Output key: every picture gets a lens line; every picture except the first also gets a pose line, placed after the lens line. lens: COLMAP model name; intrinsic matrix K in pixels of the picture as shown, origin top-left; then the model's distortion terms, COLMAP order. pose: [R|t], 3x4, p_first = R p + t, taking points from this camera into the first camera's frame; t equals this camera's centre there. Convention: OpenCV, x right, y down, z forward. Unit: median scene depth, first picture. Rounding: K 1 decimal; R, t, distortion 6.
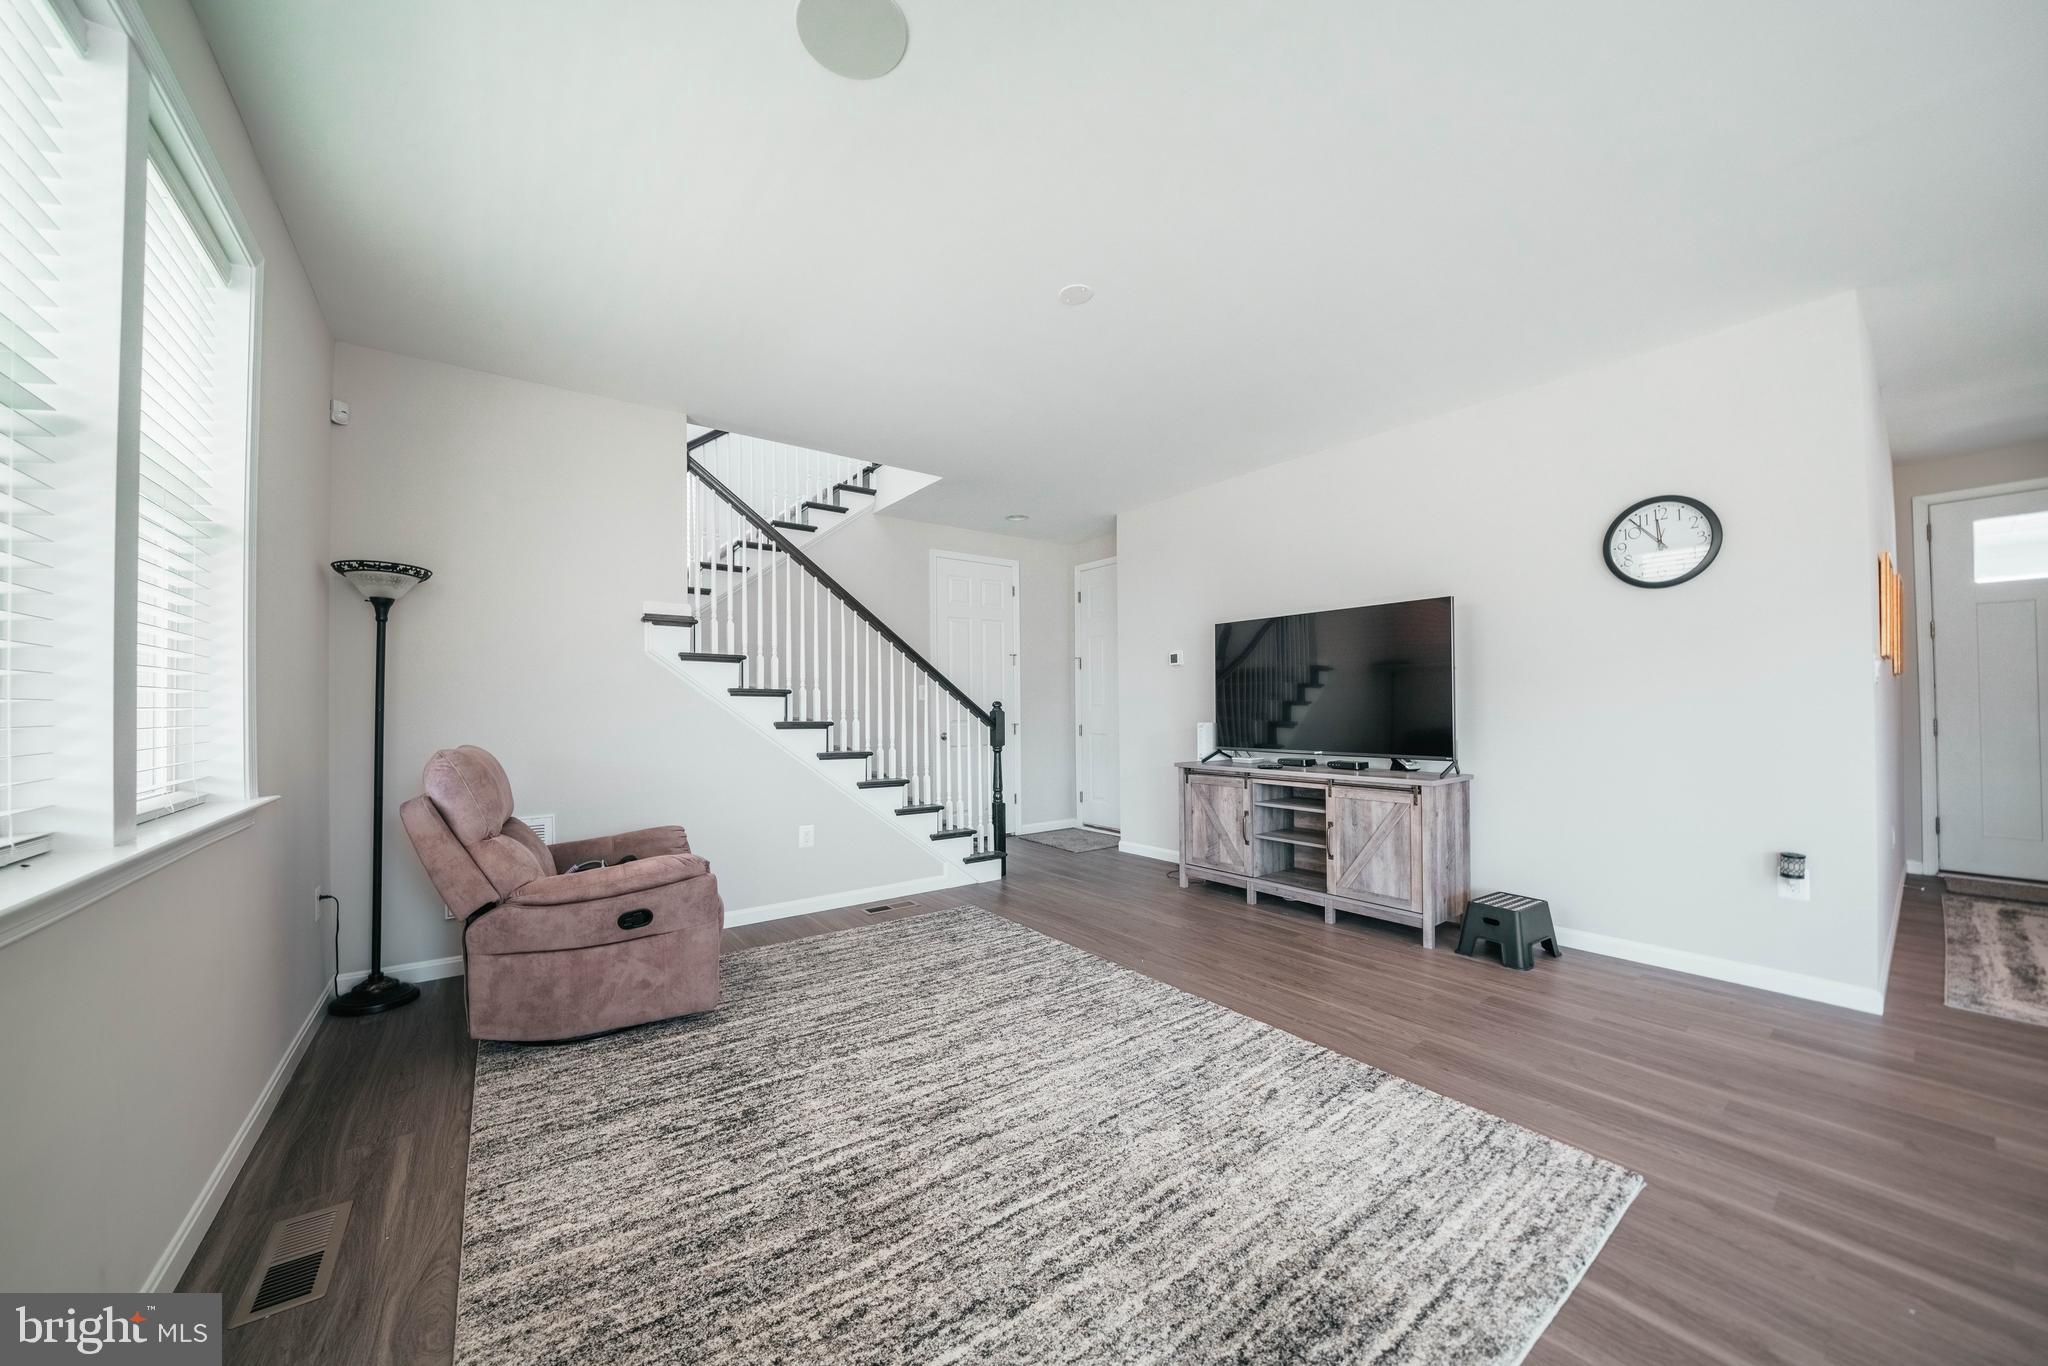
lens RADIAL K [[710.2, 0, 990.4], [0, 710.2, 696.2], [0, 0, 1]] dist [-0.023087, 0.001966]
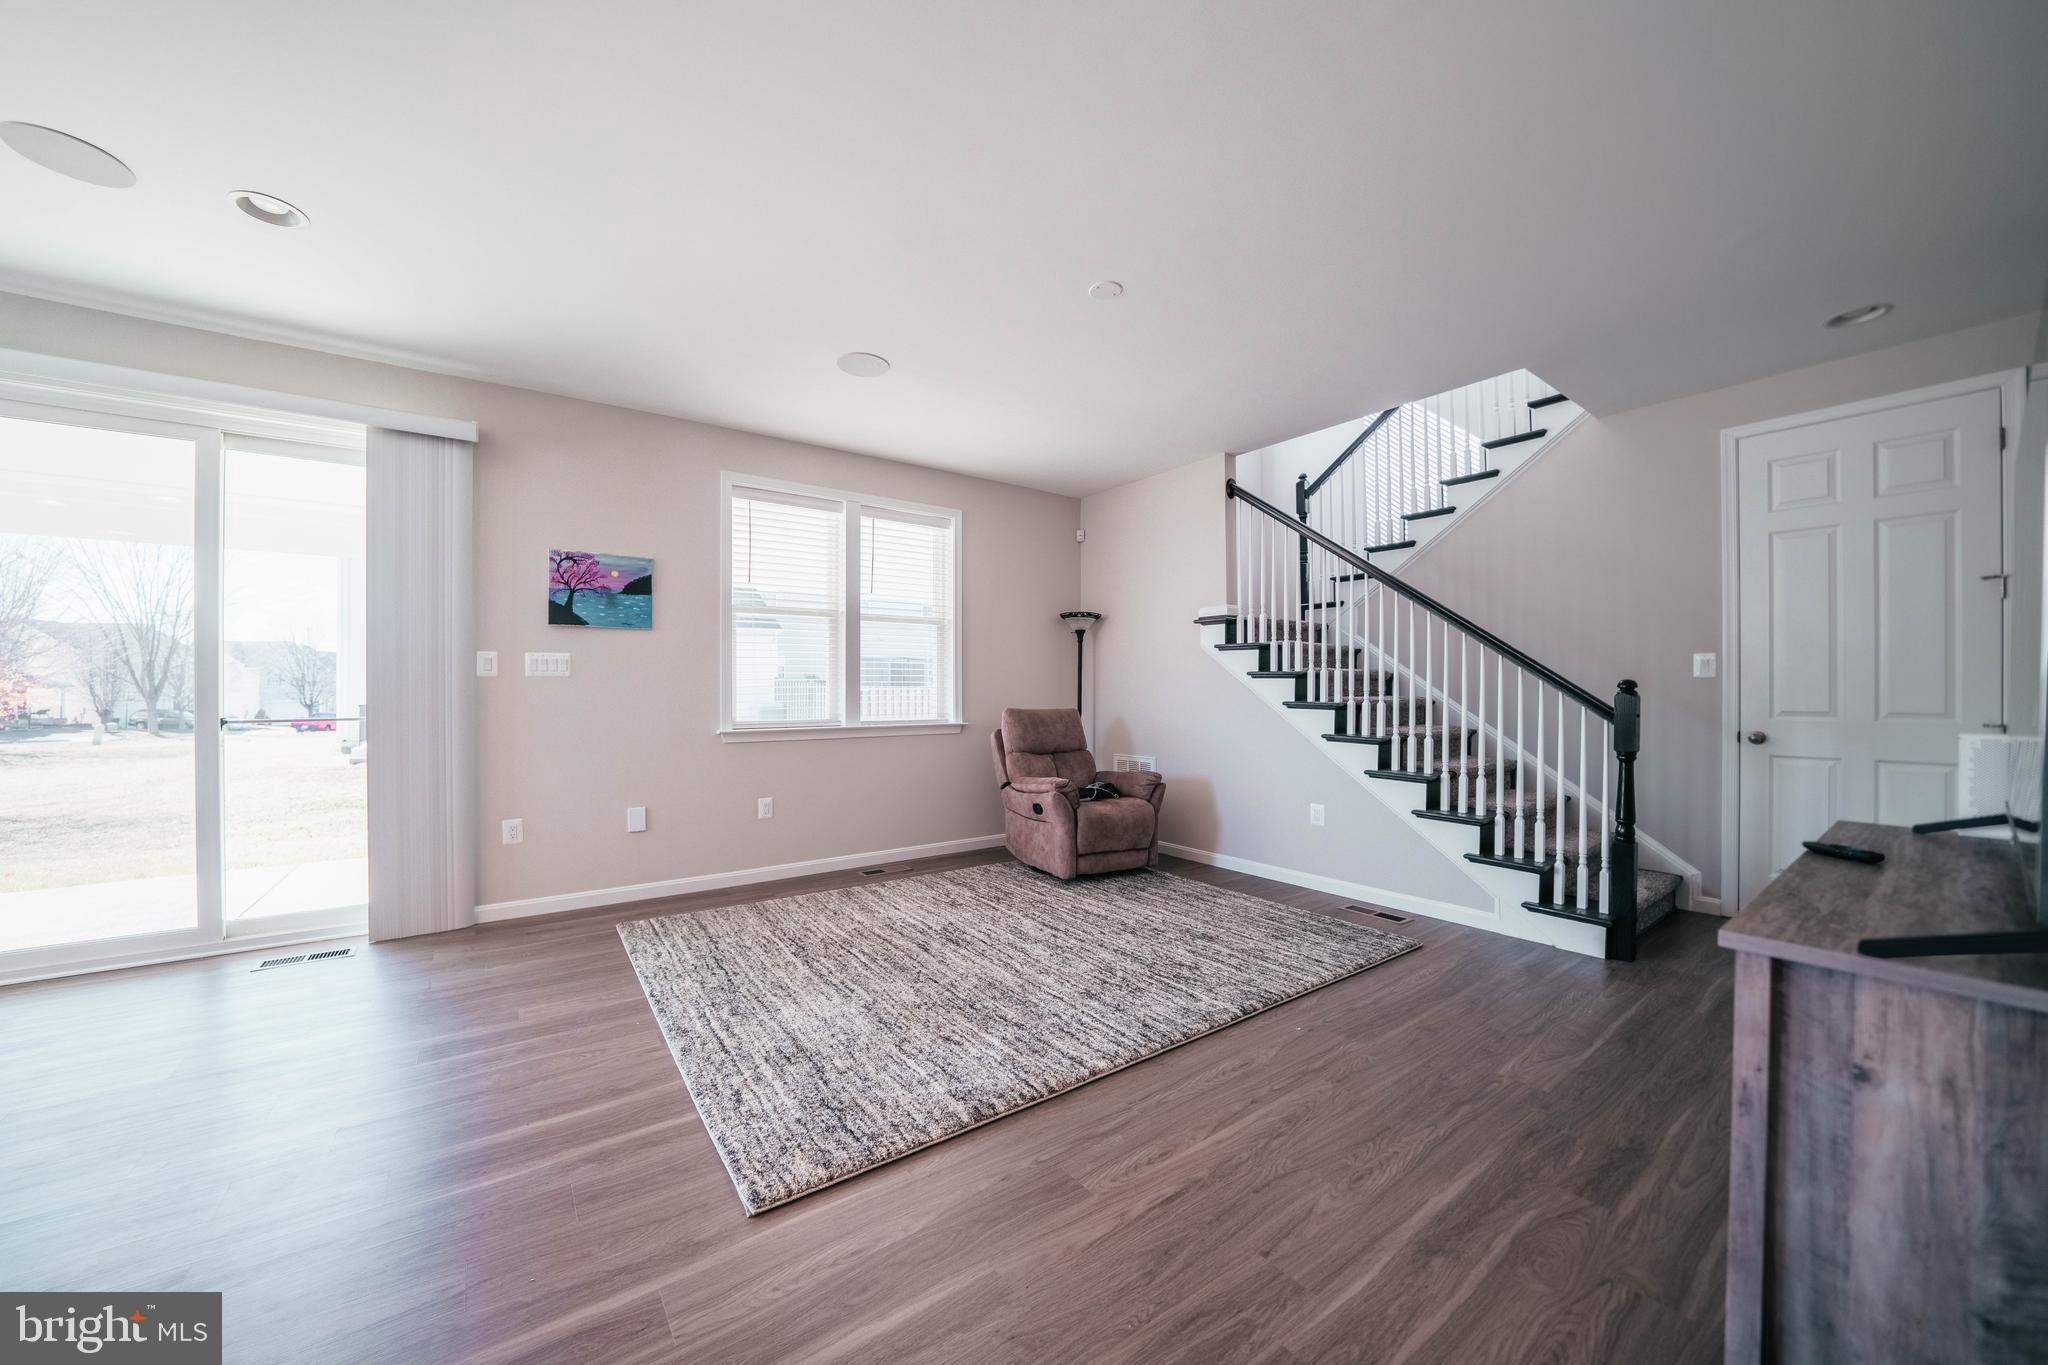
lens RADIAL K [[710.2, 0, 993.3], [0, 710.2, 688.2], [0, 0, 1]] dist [-0.023087, 0.001966]
pose [[-0.002531, 0.003434, -0.999991, 1.147655], [0.014411, 0.999890, 0.003397, 0.009009], [0.999893, -0.014402, -0.002580, 0.821124]]
